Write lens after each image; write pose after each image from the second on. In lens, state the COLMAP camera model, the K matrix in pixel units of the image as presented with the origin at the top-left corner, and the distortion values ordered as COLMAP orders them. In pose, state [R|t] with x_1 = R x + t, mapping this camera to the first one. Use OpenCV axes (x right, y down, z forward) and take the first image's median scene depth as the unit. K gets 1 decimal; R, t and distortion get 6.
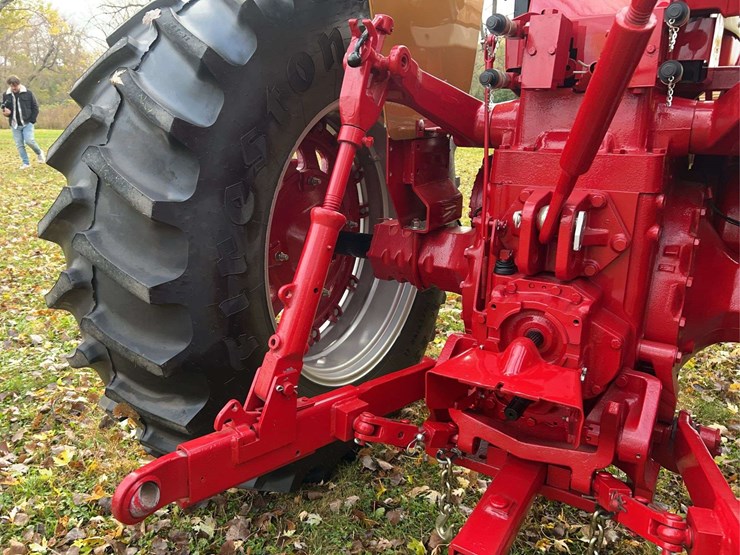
lens RADIAL K [[559.3, 0, 369.1], [0, 559.3, 276.7], [0, 0, 1]] dist [0.051500, -0.065202]
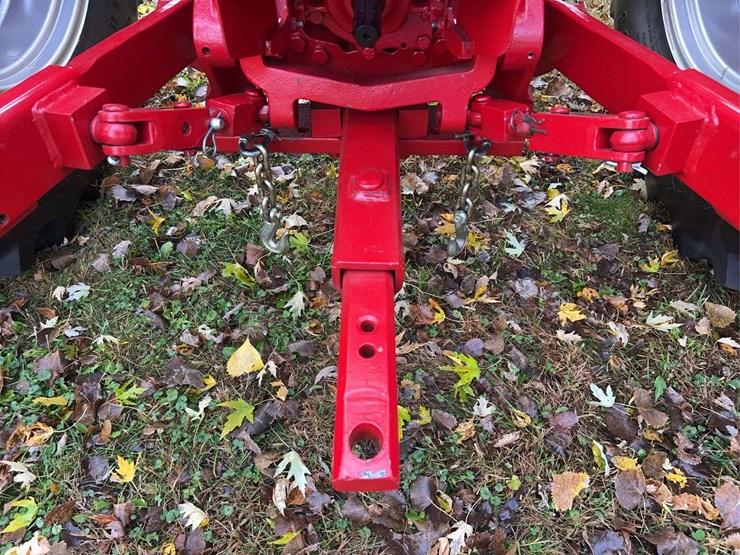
lens RADIAL K [[559.3, 0, 369.1], [0, 559.3, 276.7], [0, 0, 1]] dist [0.051500, -0.065202]
pose [[0.853924, -0.379791, 0.355769, -0.034172], [0.144128, 0.829508, 0.539578, 0.095965], [-0.500040, -0.409483, 0.763075, 0.314558]]
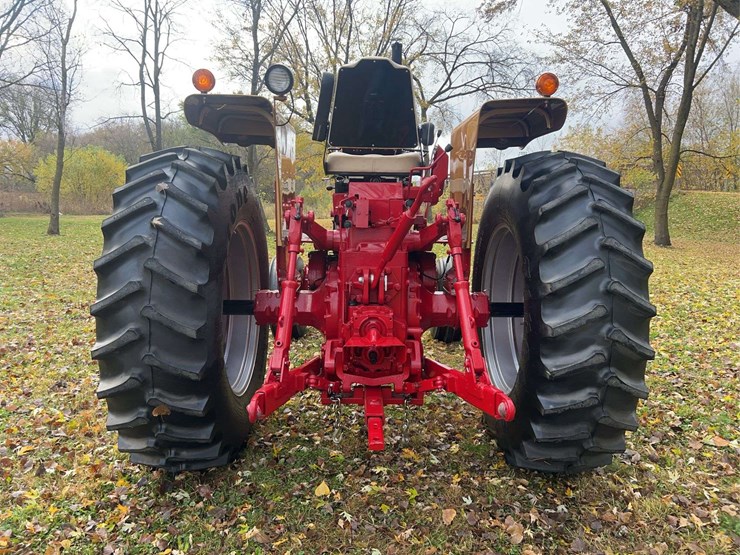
lens RADIAL K [[559.3, 0, 369.1], [0, 559.3, 276.7], [0, 0, 1]] dist [0.051500, -0.065202]
pose [[0.840279, -0.063908, 0.538374, -0.707122], [0.142131, 0.984263, -0.104997, 0.097279], [-0.523192, 0.164746, 0.836139, -0.715508]]
